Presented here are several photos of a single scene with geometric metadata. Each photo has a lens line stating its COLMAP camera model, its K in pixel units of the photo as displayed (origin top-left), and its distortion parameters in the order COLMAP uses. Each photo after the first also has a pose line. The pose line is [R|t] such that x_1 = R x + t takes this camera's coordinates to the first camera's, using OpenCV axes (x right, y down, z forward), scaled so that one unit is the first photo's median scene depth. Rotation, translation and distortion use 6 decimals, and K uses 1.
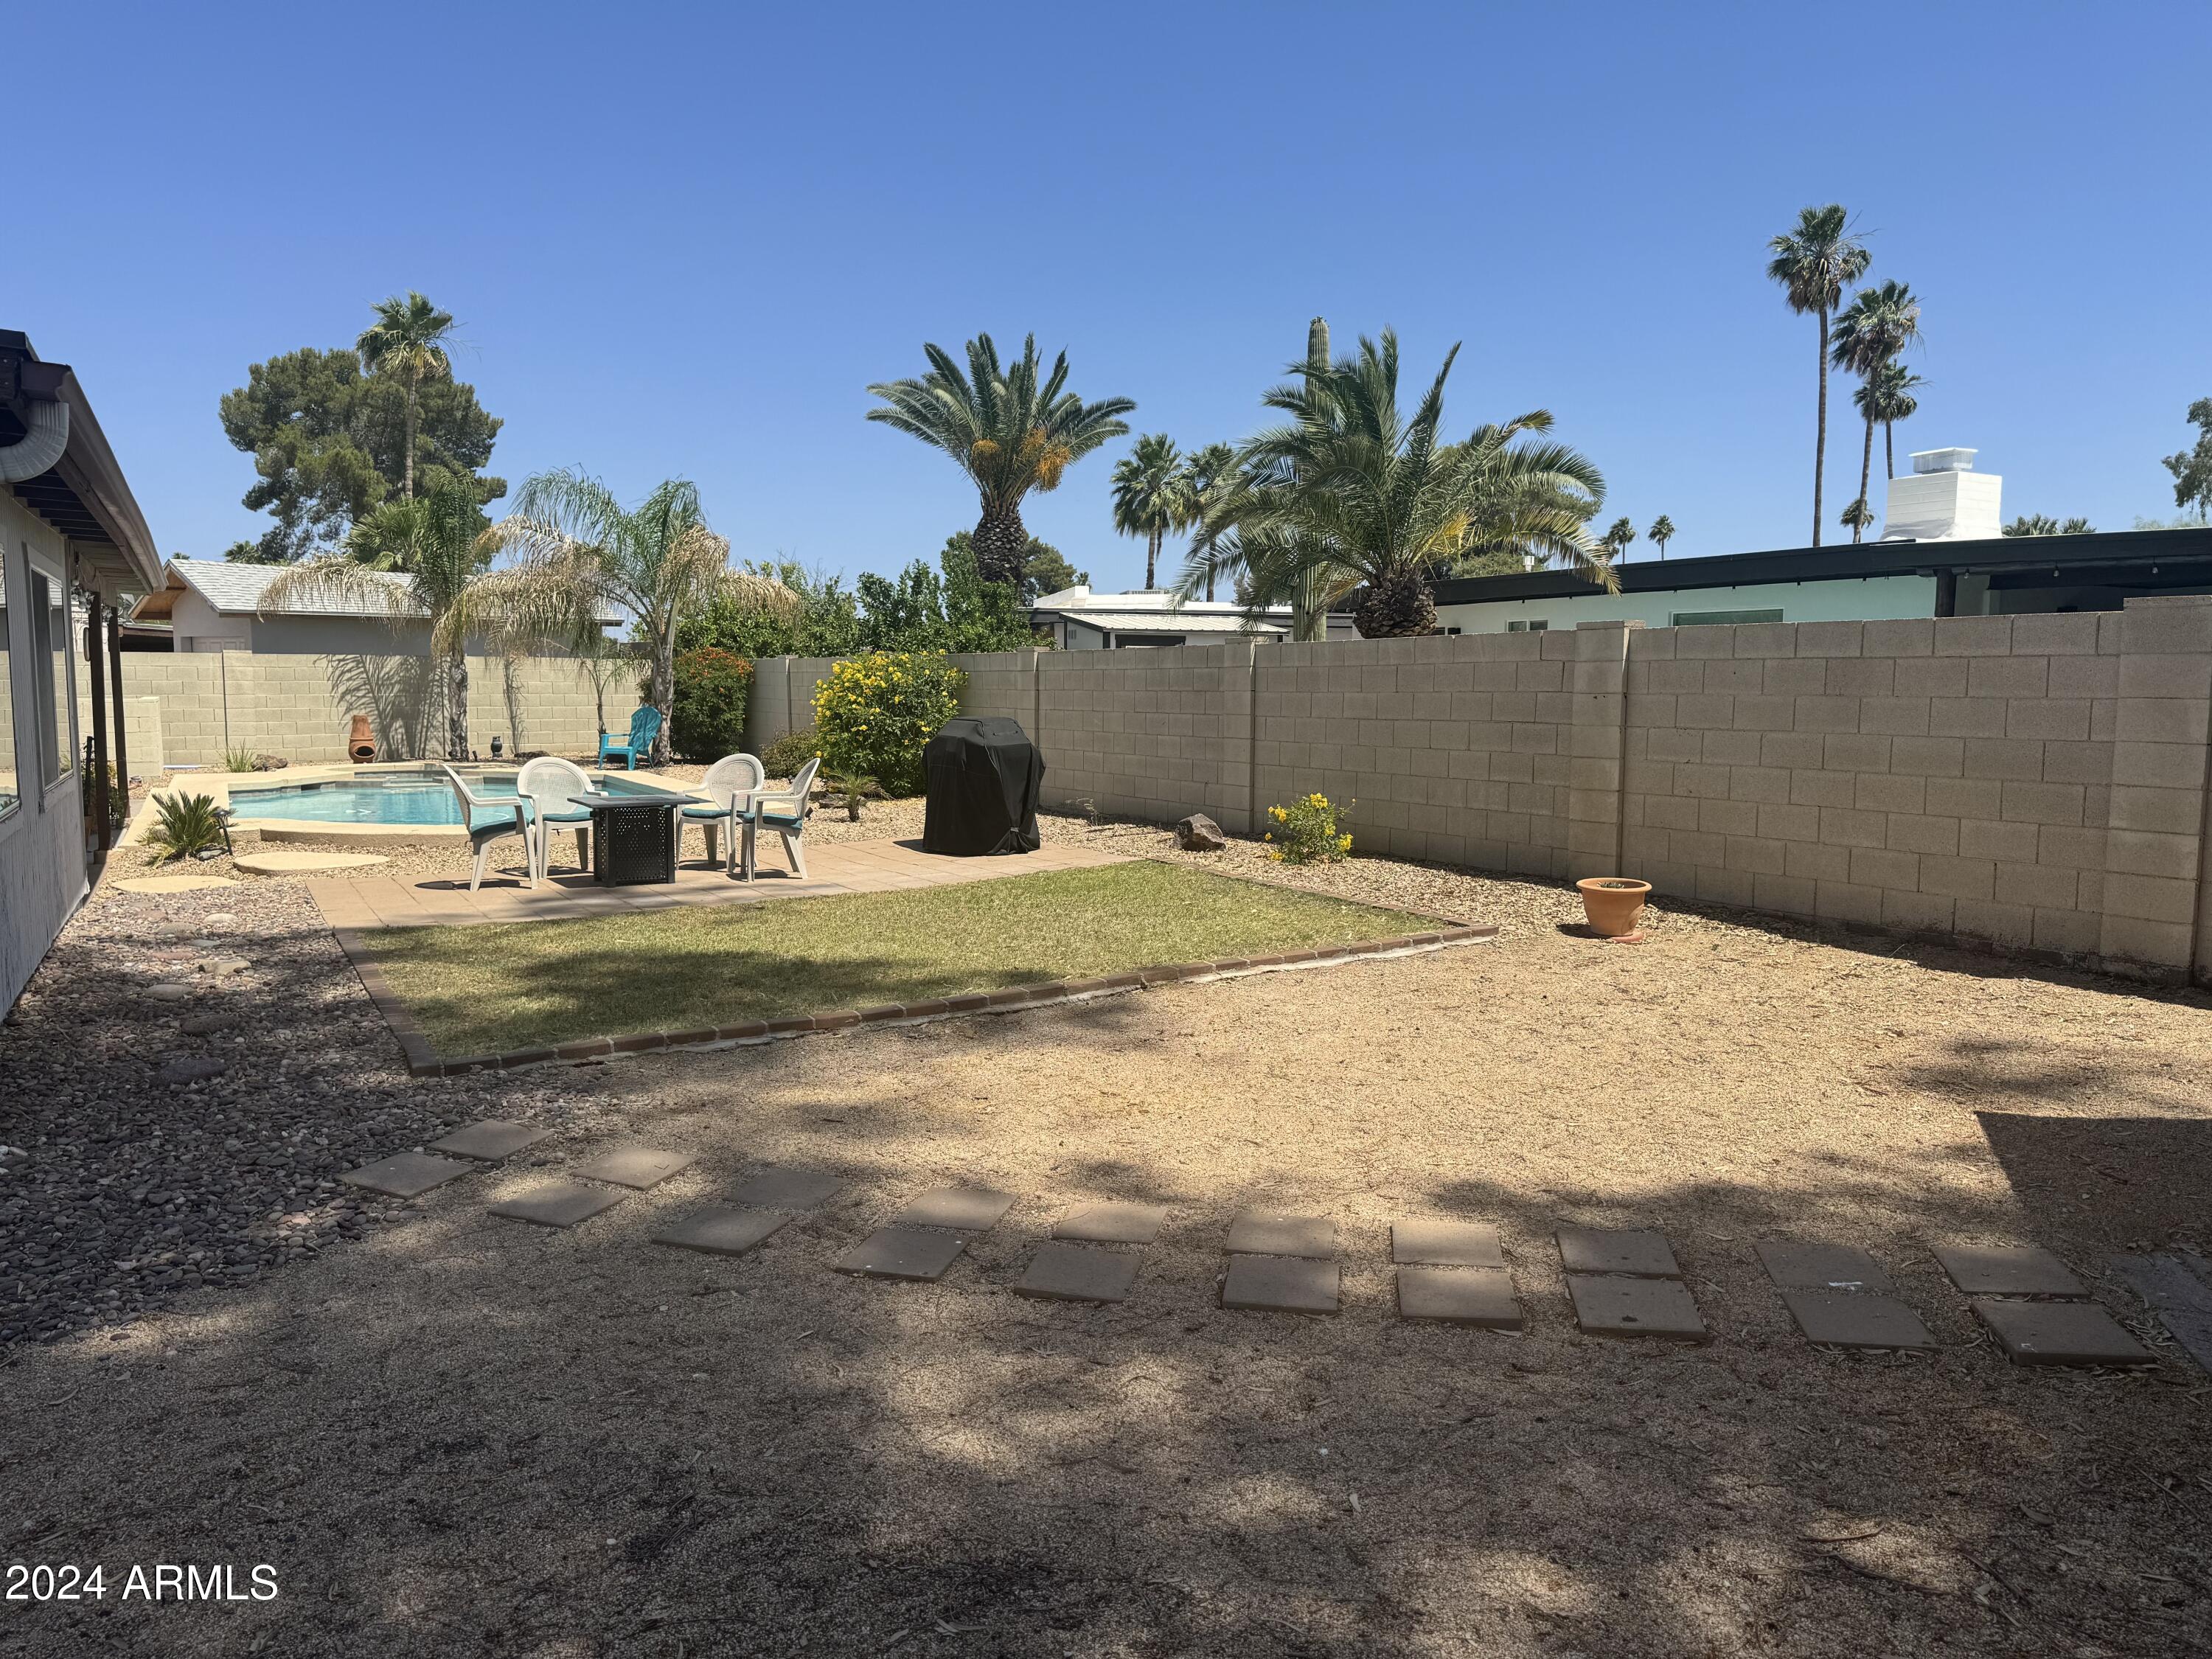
lens RADIAL K [[1575.9, 0, 1112.7], [0, 1575.9, 829.2], [0, 0, 1]] dist [0.011639, -0.009969]
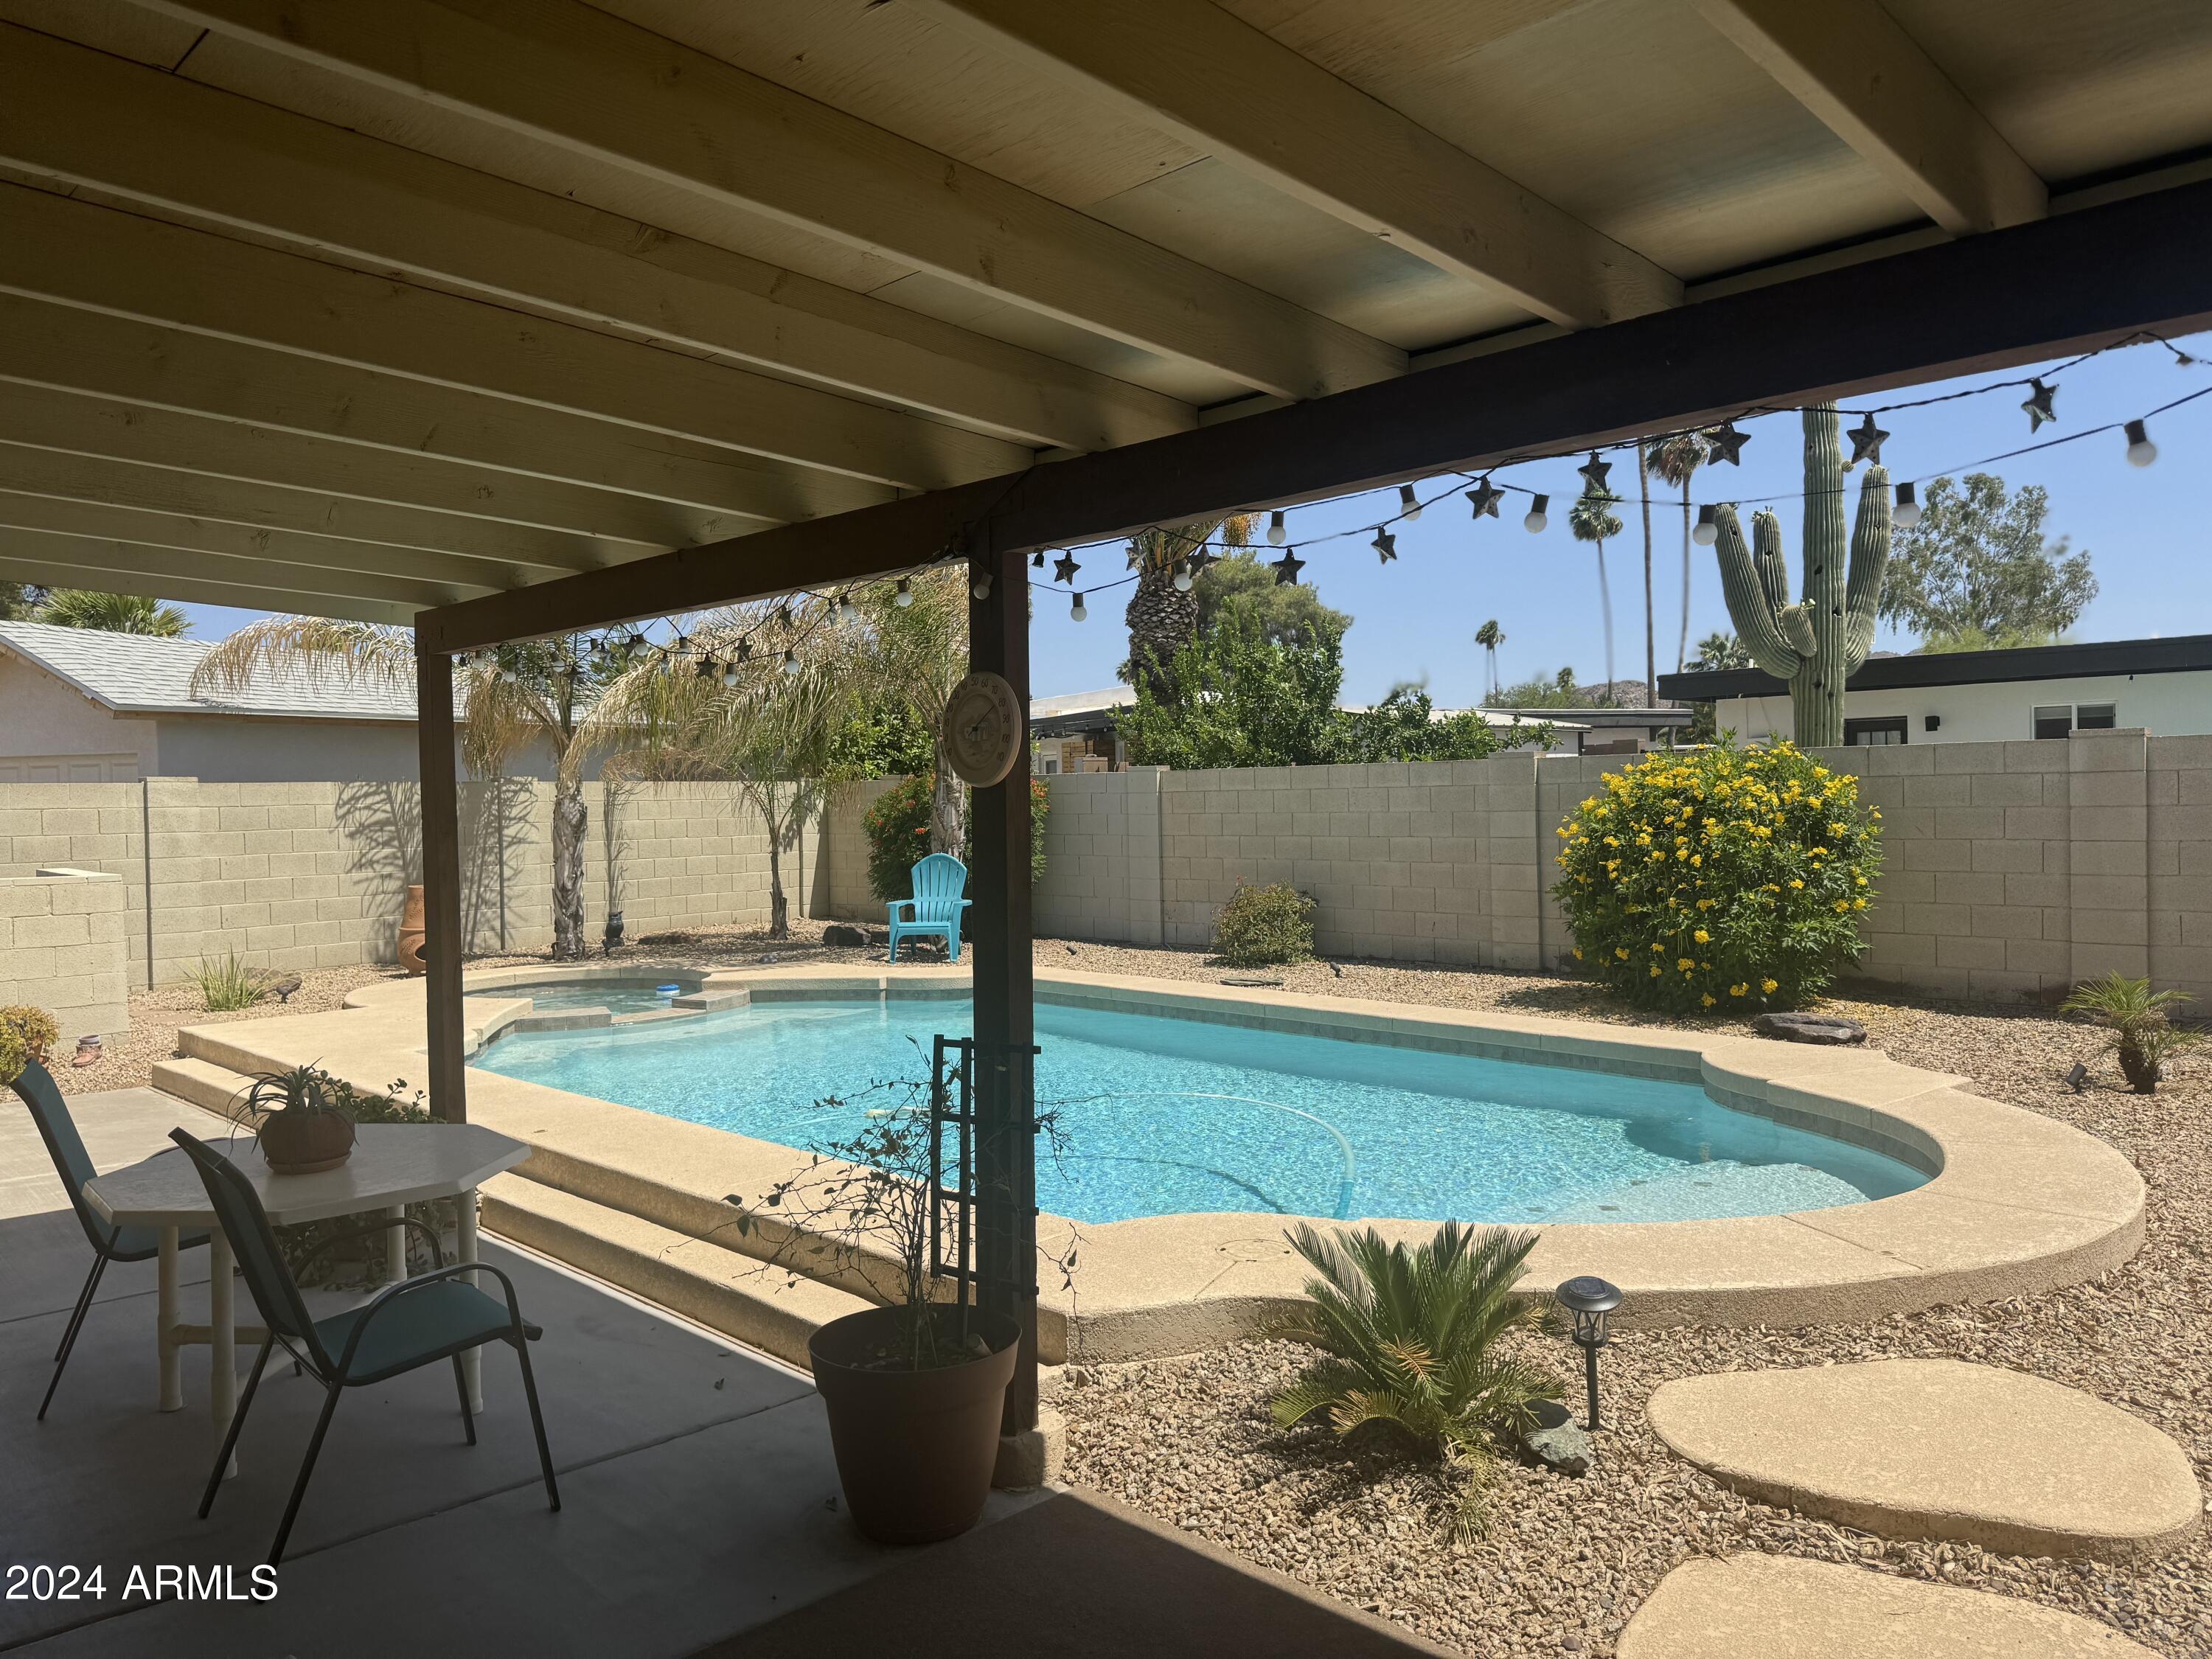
lens RADIAL K [[1575.9, 0, 1102.5], [0, 1575.9, 832.3], [0, 0, 1]] dist [0.011639, -0.009969]
pose [[0.964189, -0.028223, 0.263711, -0.377183], [0.048064, 0.996452, -0.069089, -0.039719], [-0.260826, 0.079290, 0.962124, 0.381380]]
